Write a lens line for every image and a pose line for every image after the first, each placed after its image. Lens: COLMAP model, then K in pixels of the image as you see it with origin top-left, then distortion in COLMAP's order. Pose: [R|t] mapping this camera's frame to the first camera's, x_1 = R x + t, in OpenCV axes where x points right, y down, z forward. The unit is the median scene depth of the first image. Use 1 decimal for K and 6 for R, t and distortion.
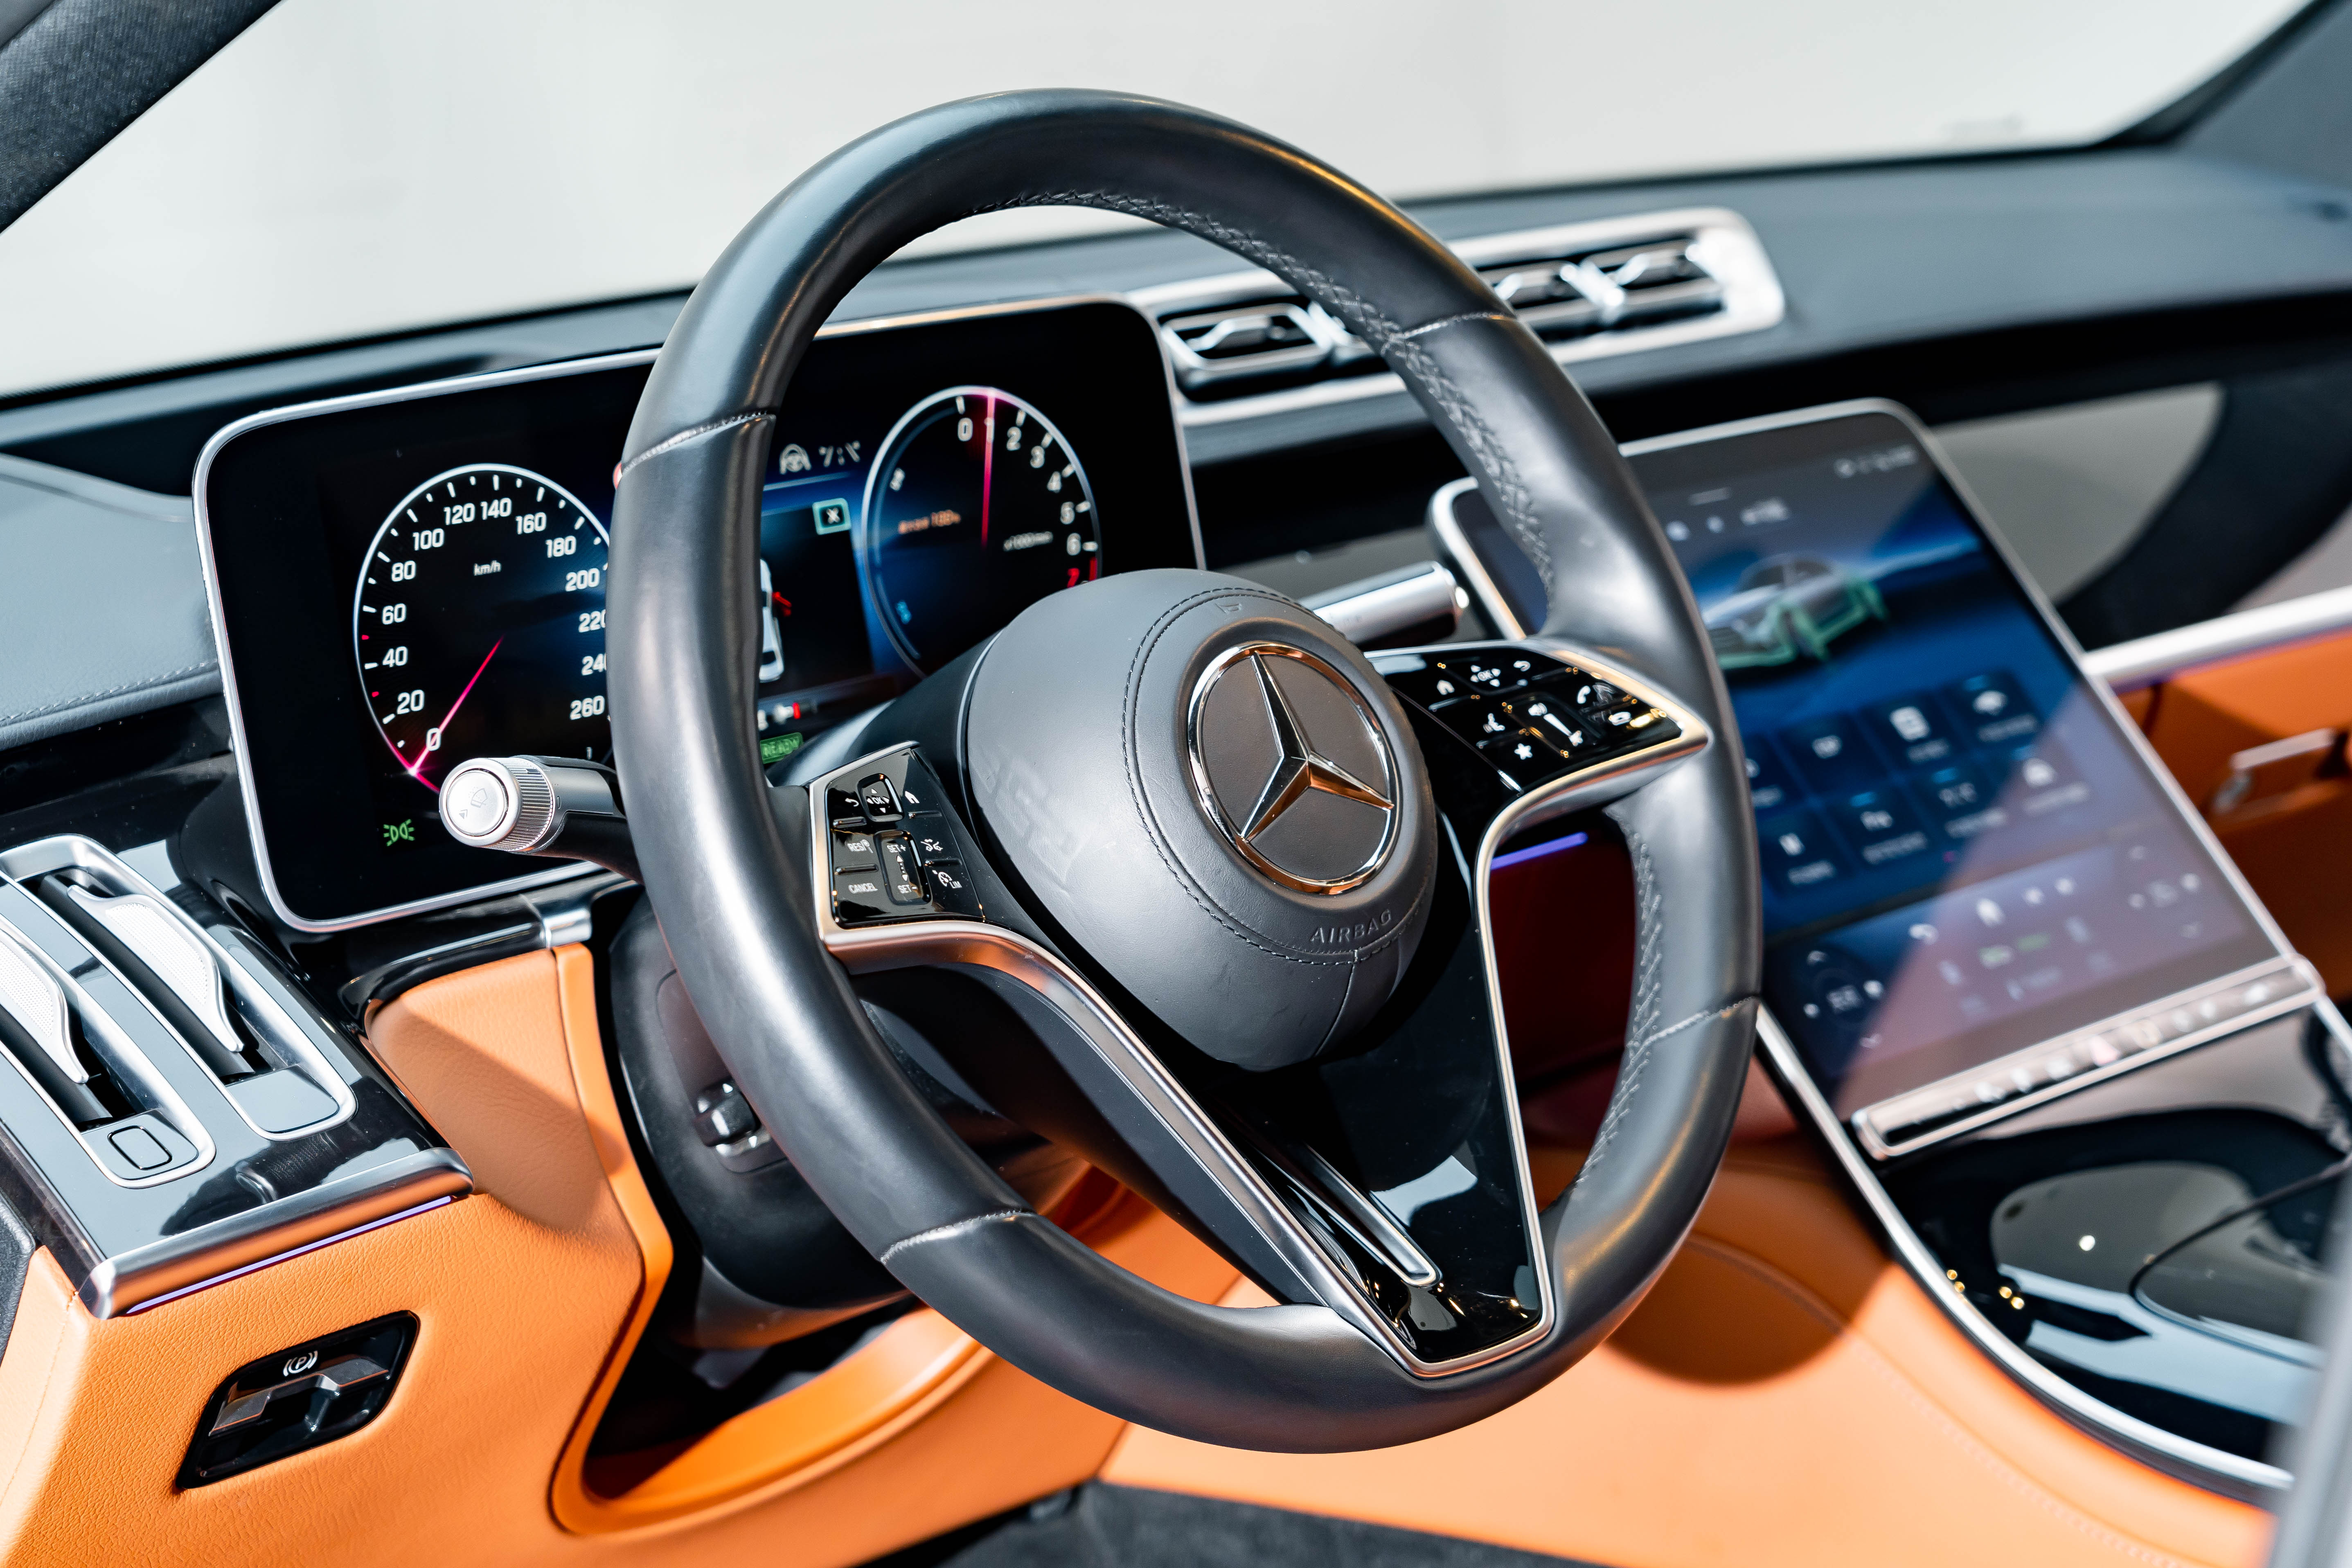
lens RADIAL K [[4607.5, 0, 1176.3], [0, 4607.5, 787.6], [0, 0, 1]] dist [-0.003117, 0.000000]
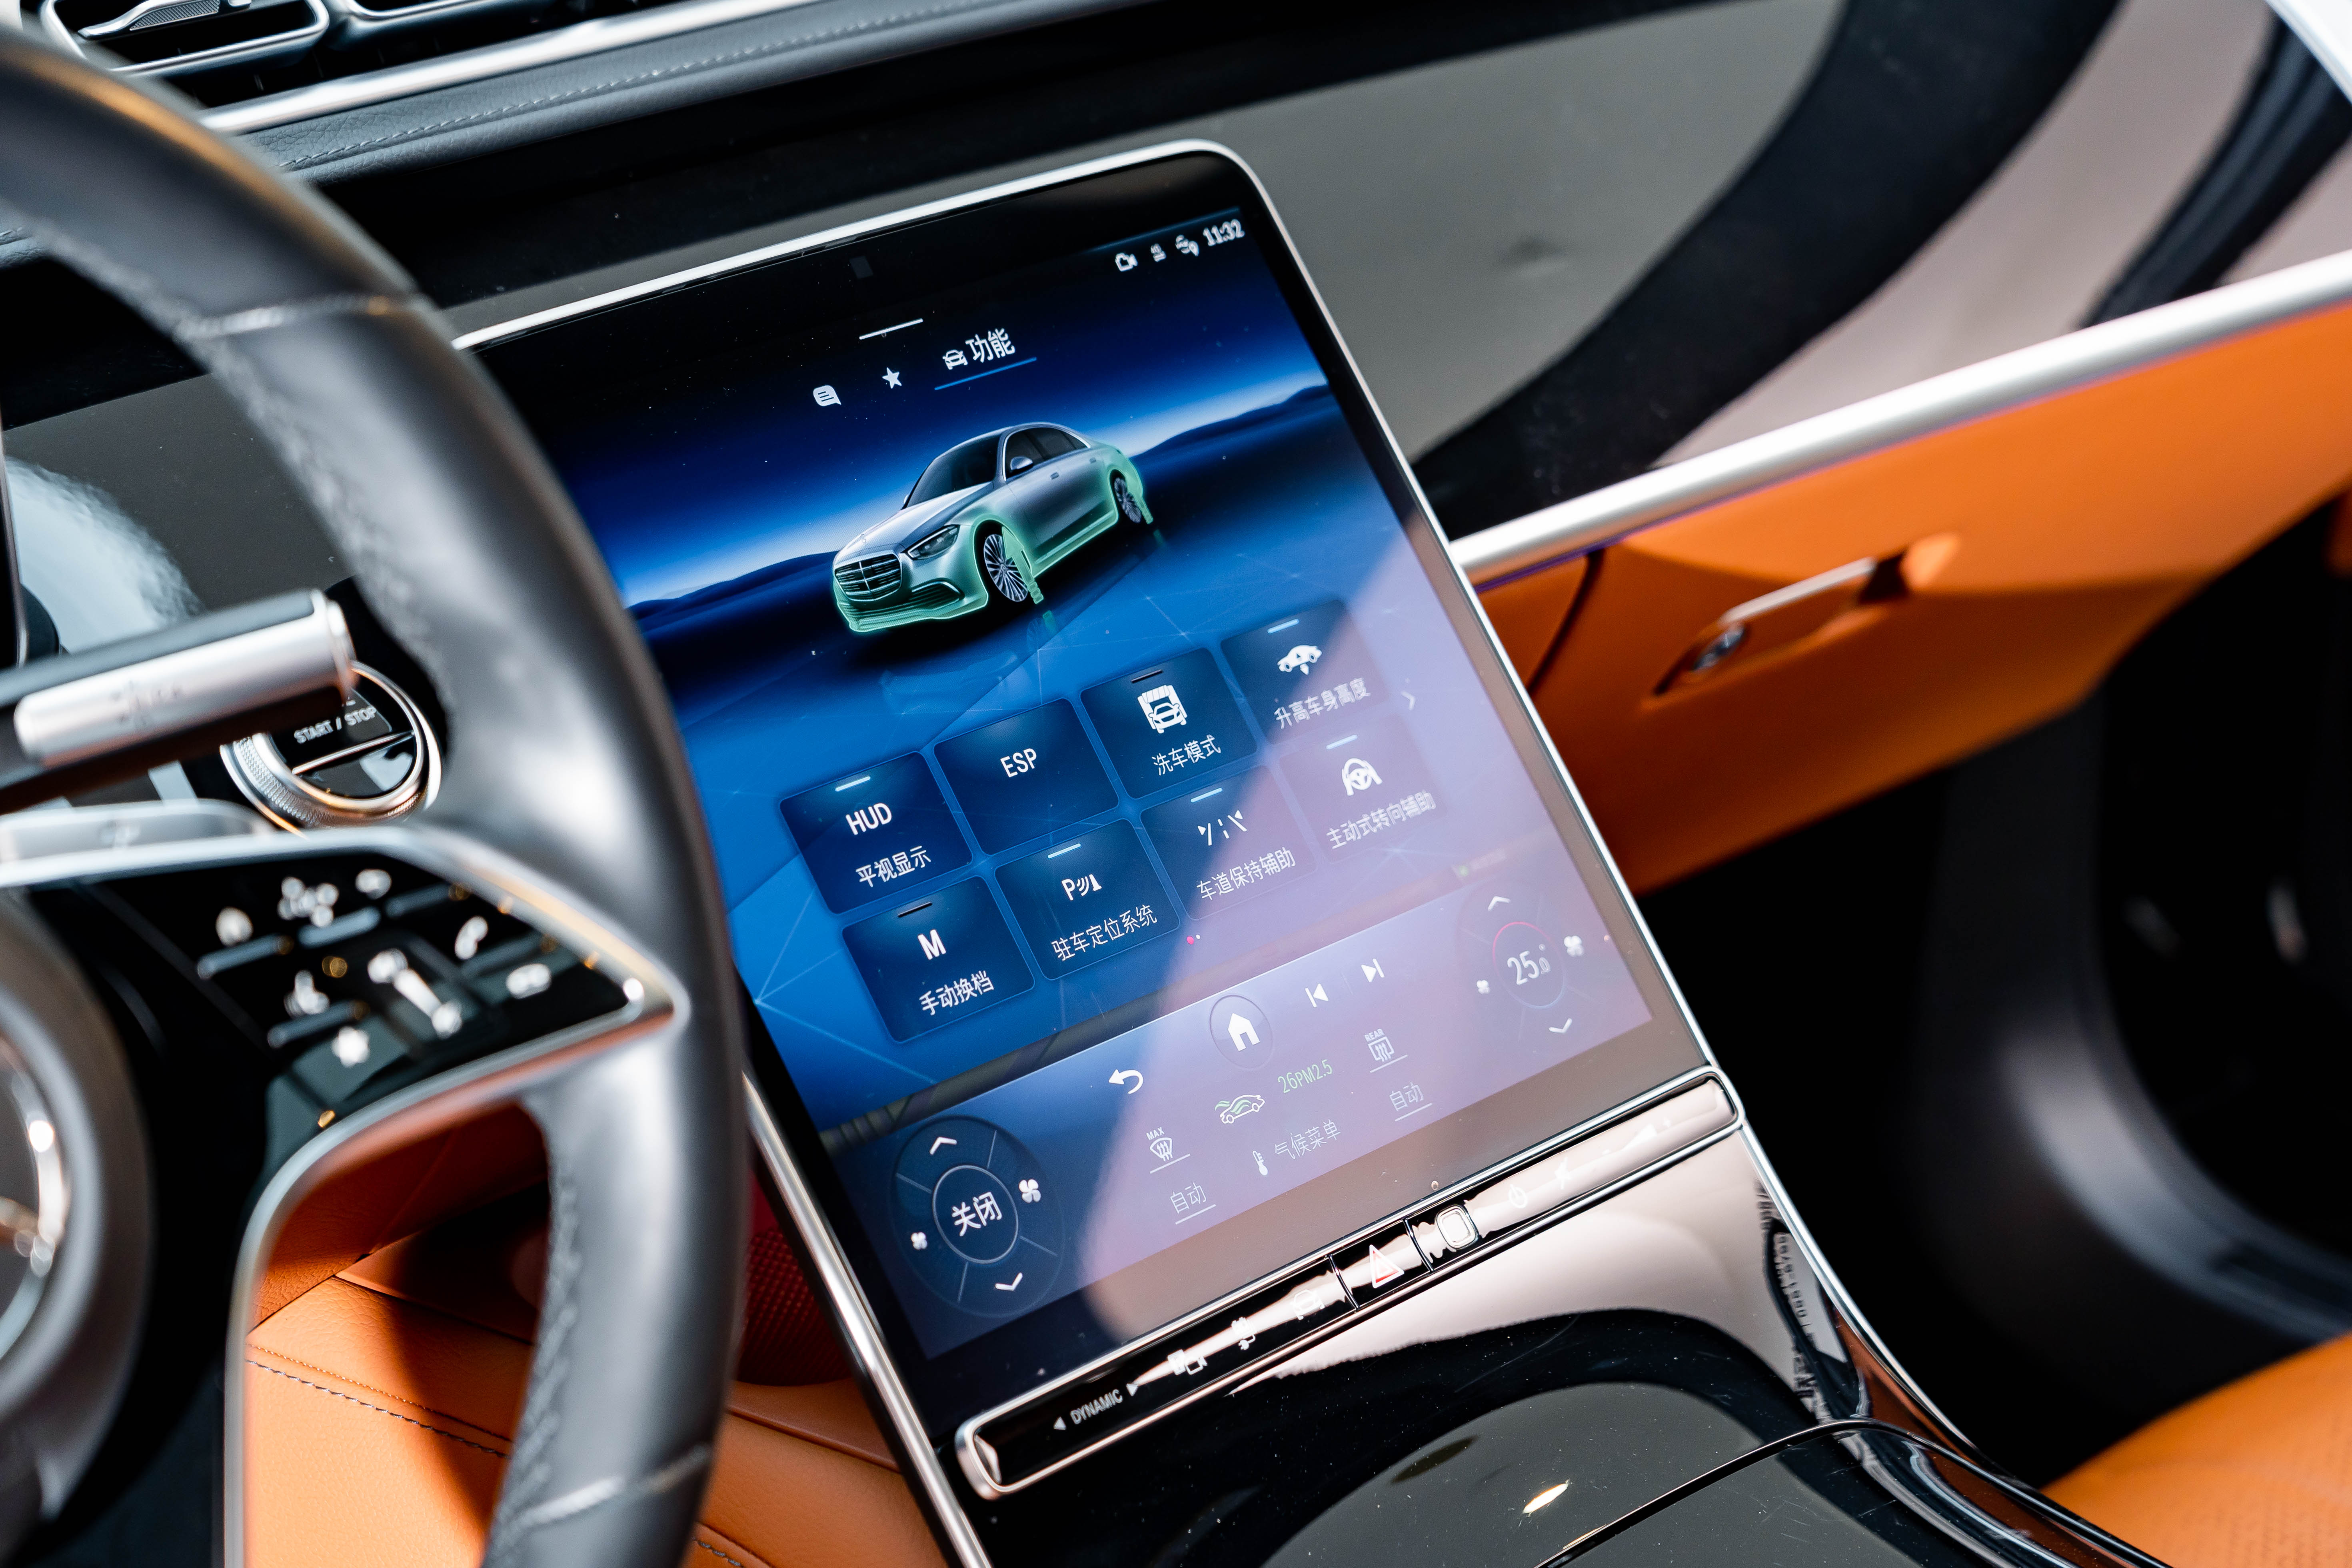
lens RADIAL K [[5347.7, 0, 1177.8], [0, 5347.7, 783.0], [0, 0, 1]] dist [-0.019596, 0.000000]
pose [[0.995082, 0.065769, 0.074072, 0.121303], [-0.079631, 0.975881, 0.203263, -0.182203], [-0.058917, -0.208161, 0.976318, 0.290360]]
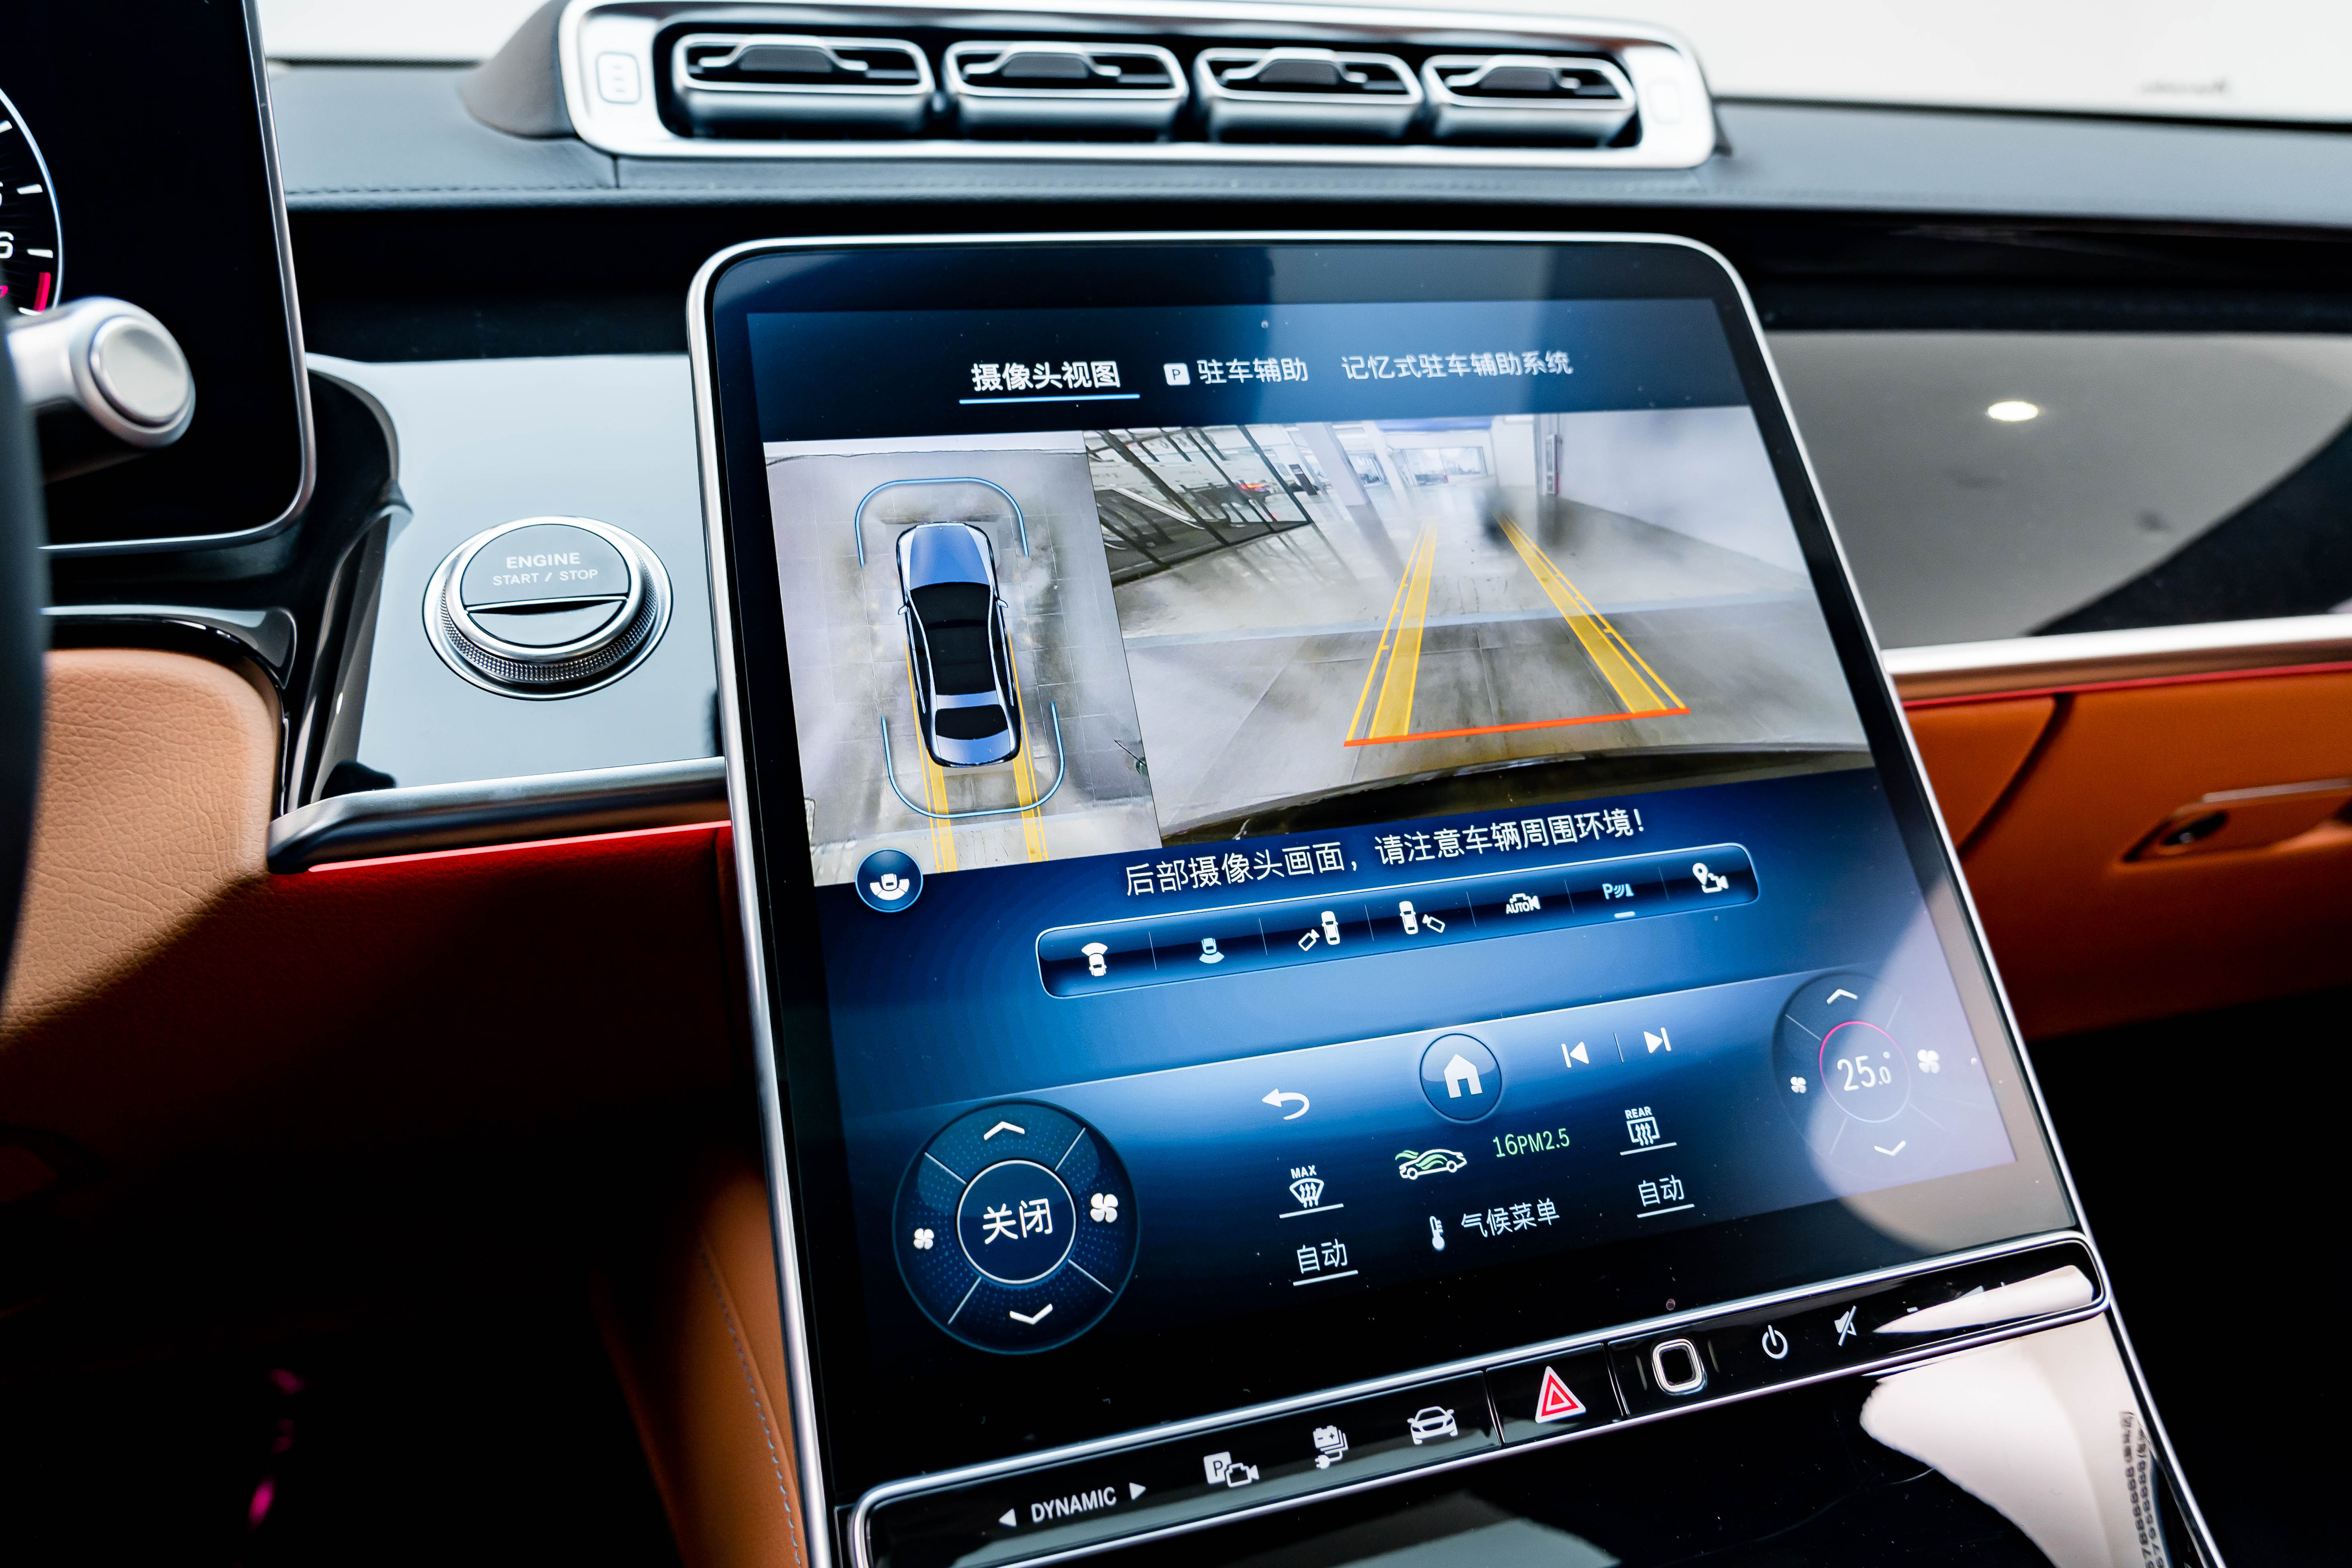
lens RADIAL K [[1679.0, 0, 1178.8], [0, 1679.0, 761.4], [0, 0, 1]] dist [-0.031882, 0.014775]
pose [[0.892186, 0.210713, -0.399505, 0.247528], [-0.146895, 0.971791, 0.184508, -0.050999], [0.427114, -0.105931, 0.897971, 0.893862]]
